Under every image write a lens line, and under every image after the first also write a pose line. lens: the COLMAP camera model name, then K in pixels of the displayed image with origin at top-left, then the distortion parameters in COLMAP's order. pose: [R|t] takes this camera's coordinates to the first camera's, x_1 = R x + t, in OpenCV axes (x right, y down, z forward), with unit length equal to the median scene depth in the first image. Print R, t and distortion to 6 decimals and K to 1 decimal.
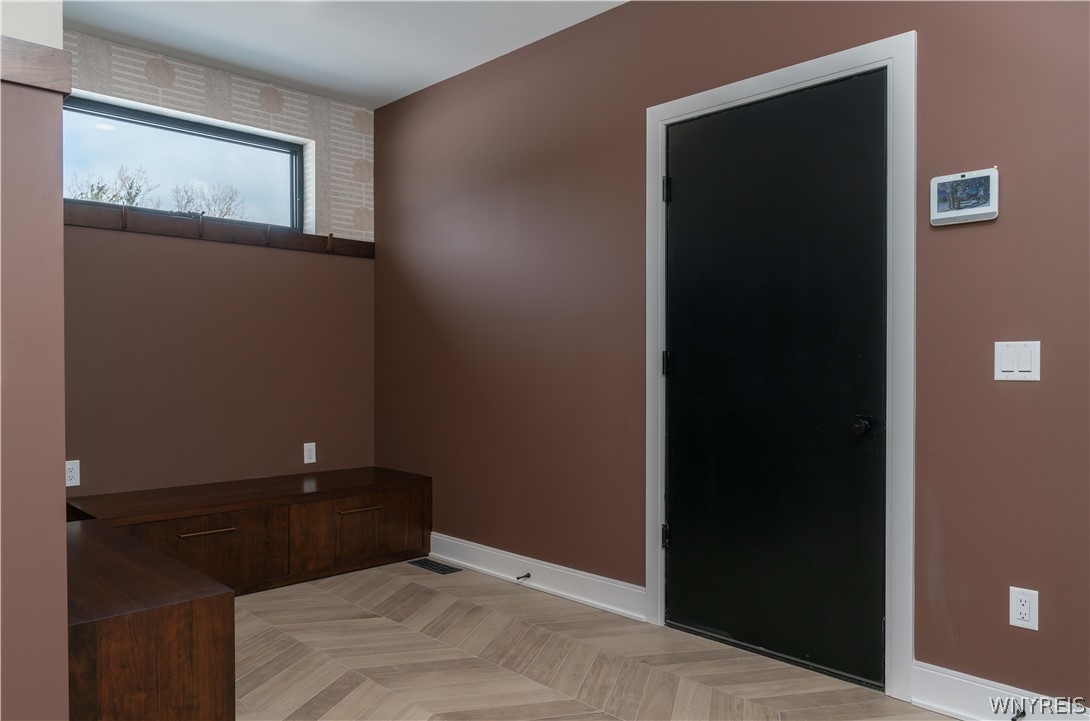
lens RADIAL K [[781.0, 0, 542.7], [0, 781.0, 366.1], [0, 0, 1]] dist [-0.002816, 0.000601]
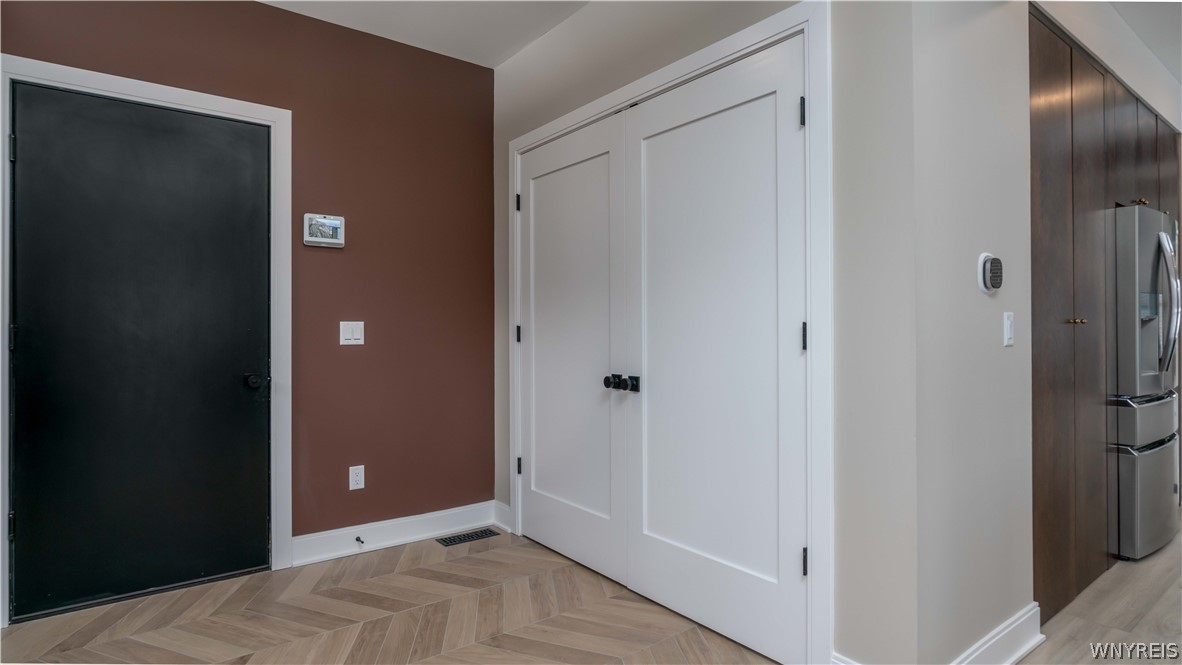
lens RADIAL K [[617.7, 0, 588.0], [0, 617.7, 324.8], [0, 0, 1]] dist [-0.002132, -0.000525]
pose [[0.130626, 0.001898, 0.991430, -0.595510], [0.010365, 0.999941, -0.003280, -0.013480], [-0.991378, 0.010704, 0.130599, 0.286449]]
